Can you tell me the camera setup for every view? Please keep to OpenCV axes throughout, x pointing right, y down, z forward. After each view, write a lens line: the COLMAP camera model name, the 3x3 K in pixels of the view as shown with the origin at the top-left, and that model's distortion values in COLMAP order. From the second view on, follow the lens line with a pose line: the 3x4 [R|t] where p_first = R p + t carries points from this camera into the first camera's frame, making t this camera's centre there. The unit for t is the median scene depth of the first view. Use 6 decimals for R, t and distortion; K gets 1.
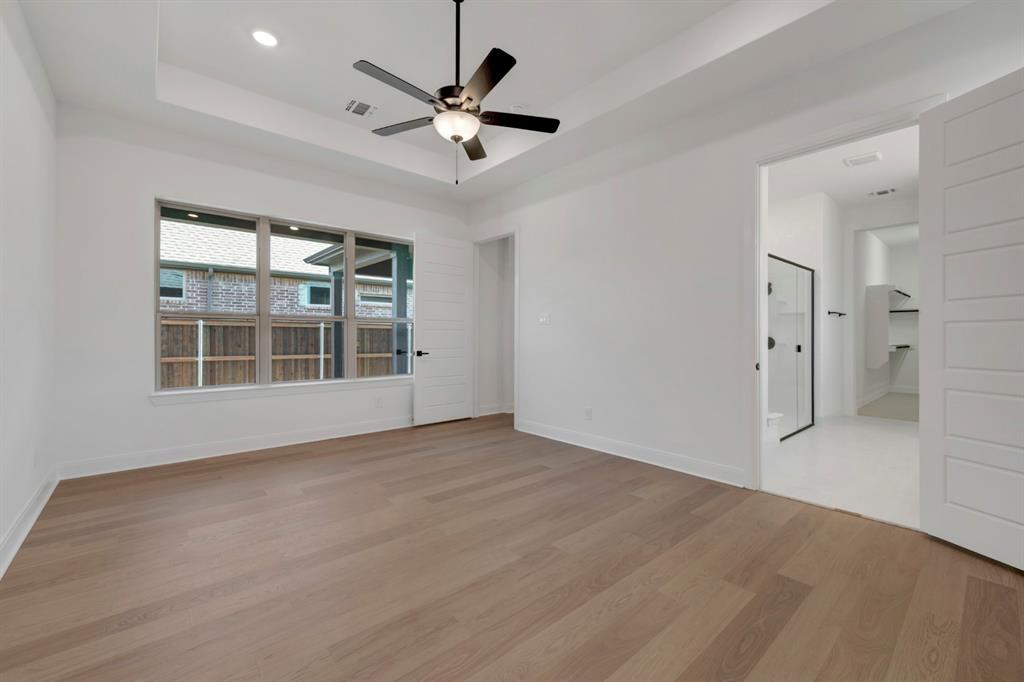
lens RADIAL K [[422.3, 0, 517.8], [0, 422.3, 341.5], [0, 0, 1]] dist [0.002798, 0.000142]
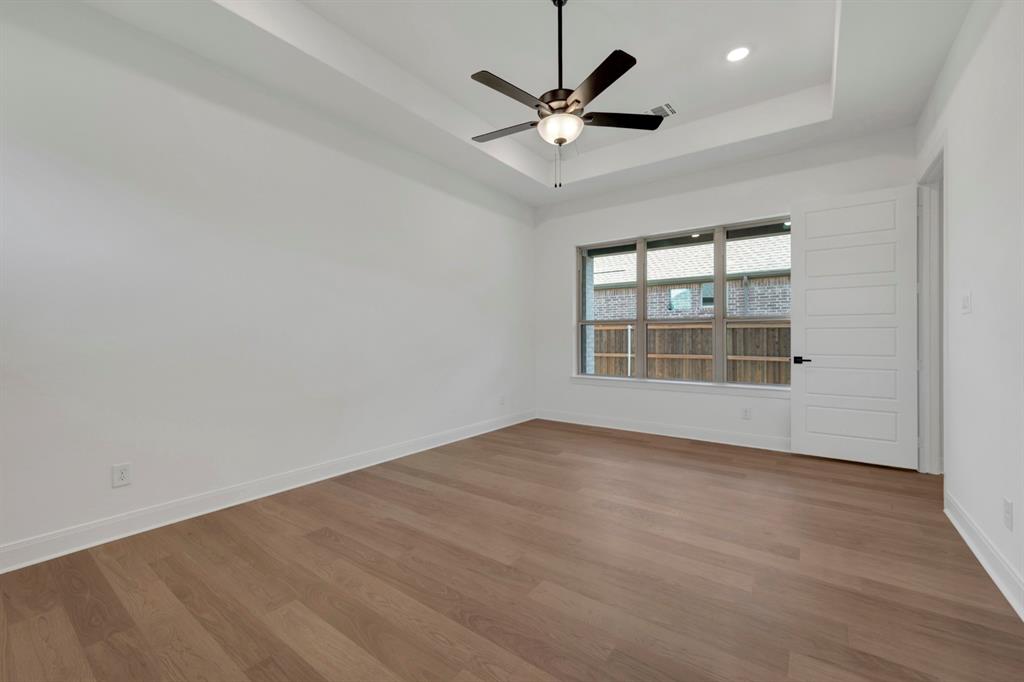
lens RADIAL K [[416.6, 0, 515.1], [0, 416.6, 339.5], [0, 0, 1]] dist [0.002270, 0.000029]
pose [[0.217215, 0.002714, -0.976120, 0.405750], [-0.010250, 0.999947, 0.000499, -0.003611], [0.976070, 0.009897, 0.217231, 0.344135]]
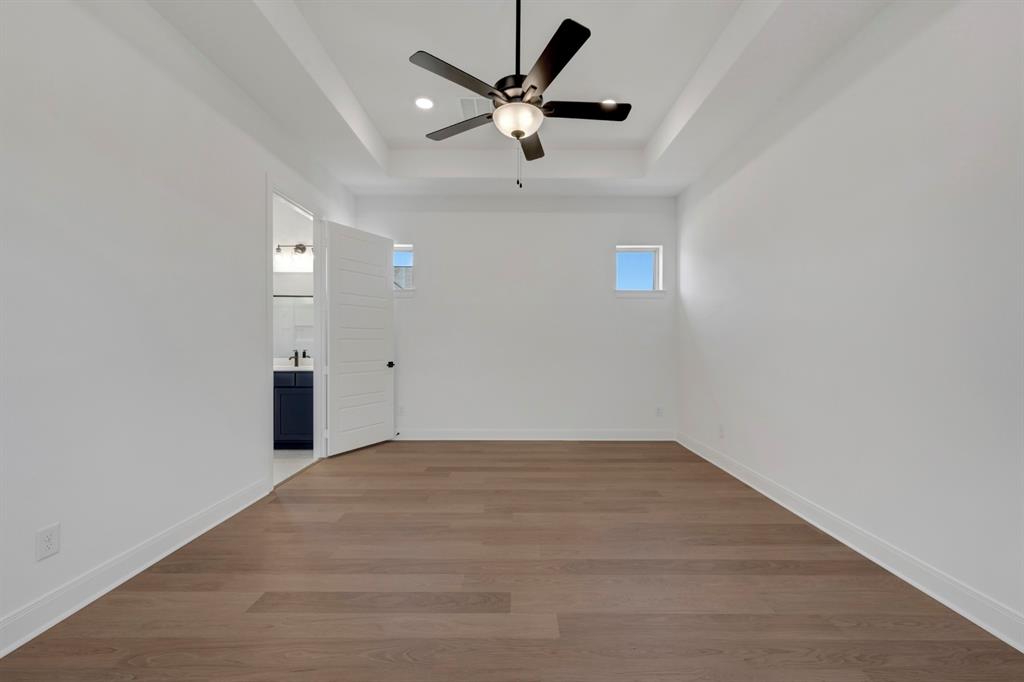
lens RADIAL K [[410.2, 0, 516.2], [0, 410.2, 342.5], [0, 0, 1]] dist [0.001089, 0.000041]
pose [[-0.752187, -0.003470, 0.658940, -0.367220], [0.005938, 0.999910, 0.012044, -0.020986], [-0.658923, 0.012973, -0.752099, 0.845483]]
